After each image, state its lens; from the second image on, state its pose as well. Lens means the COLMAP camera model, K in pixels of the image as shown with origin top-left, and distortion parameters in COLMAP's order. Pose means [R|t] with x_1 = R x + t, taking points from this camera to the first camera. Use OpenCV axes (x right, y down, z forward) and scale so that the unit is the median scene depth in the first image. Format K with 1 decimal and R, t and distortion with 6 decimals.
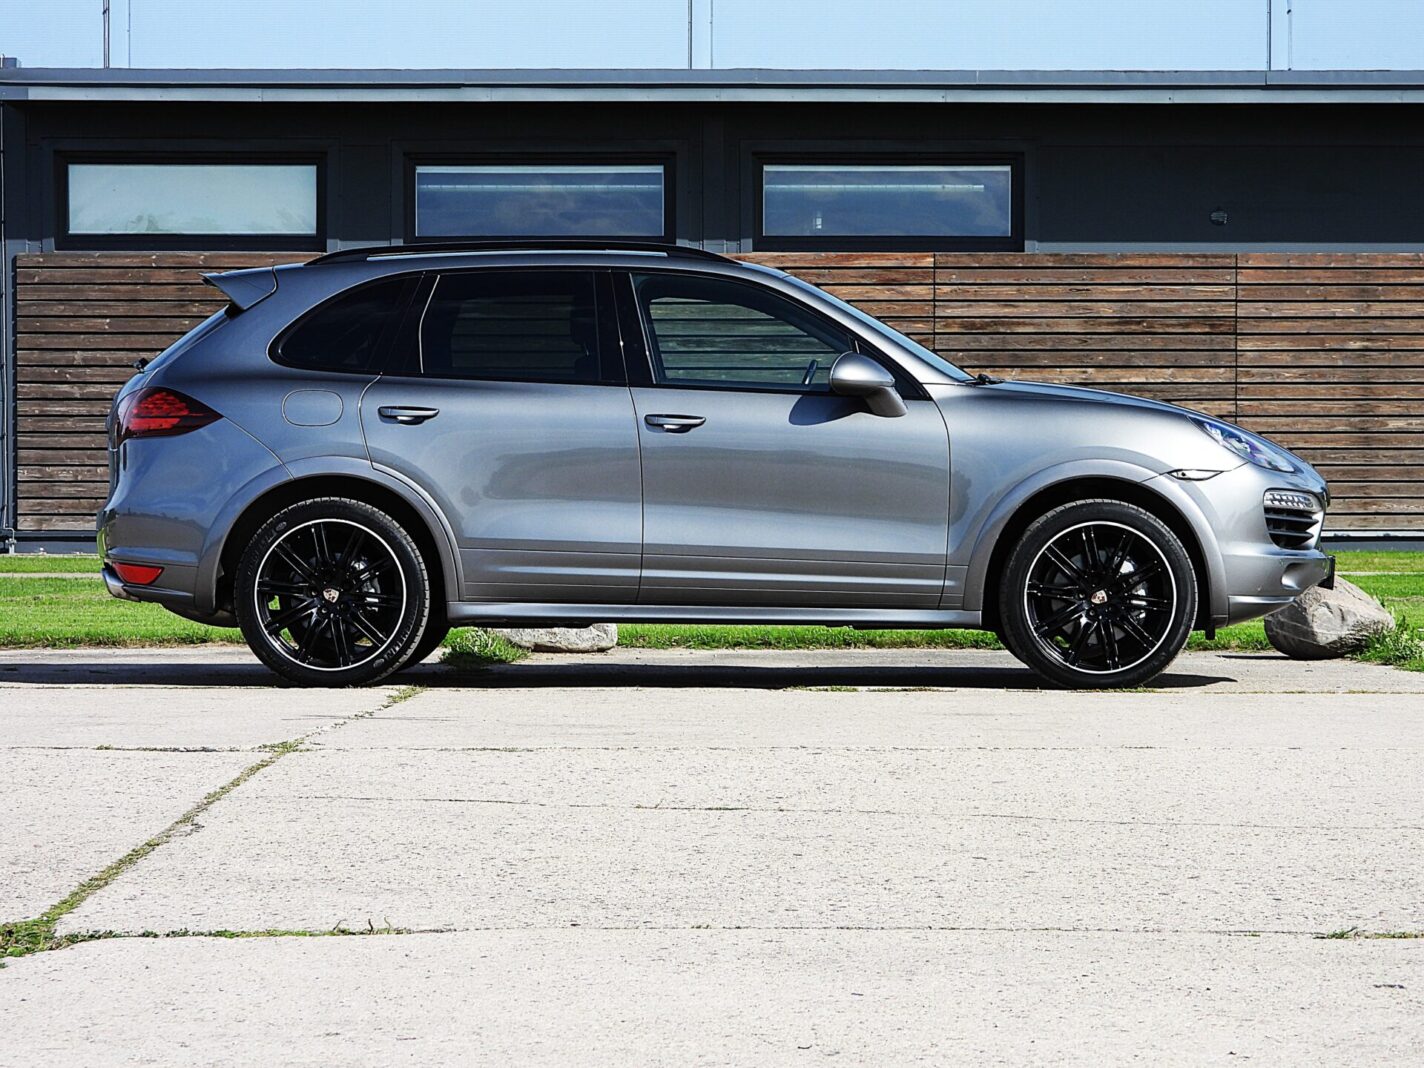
lens RADIAL K [[9758.3, 0, 715.3], [0, 9758.3, 534.8], [0, 0, 1]] dist [0.073816, 0.000000]
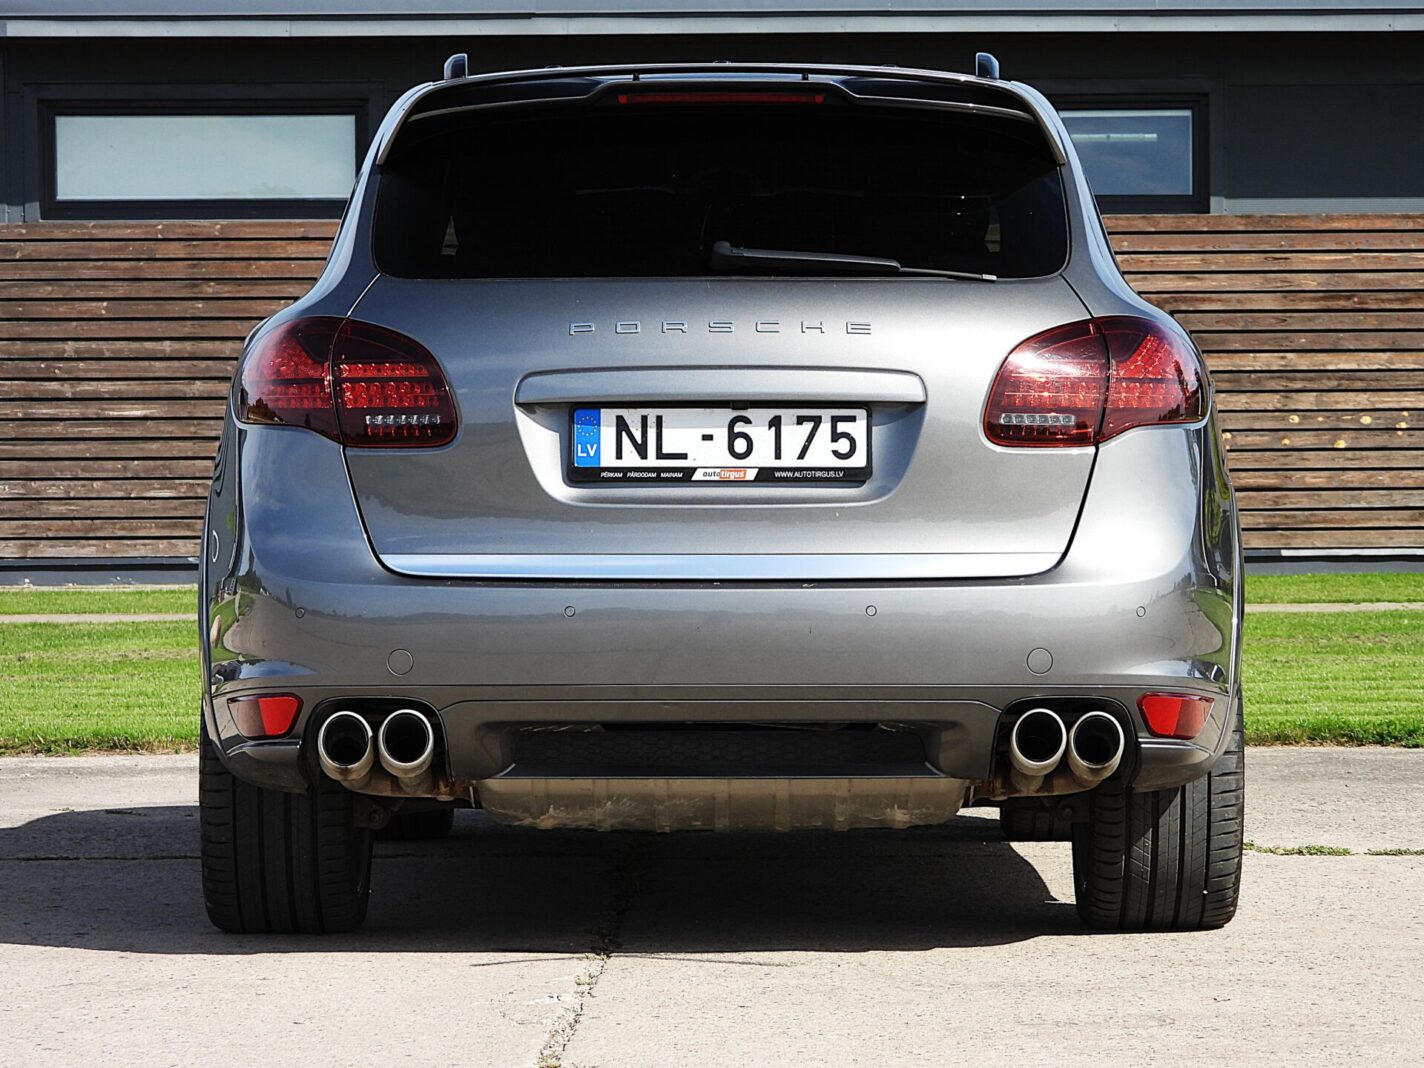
lens RADIAL K [[9758.3, 0, 753.4], [0, 9758.3, 599.5], [0, 0, 1]] dist [0.073816, 0.000000]
pose [[0.999958, -0.007385, 0.005507, -0.011923], [0.007348, 0.999950, 0.006726, -0.002037], [-0.005557, -0.006685, 0.999962, 0.170767]]
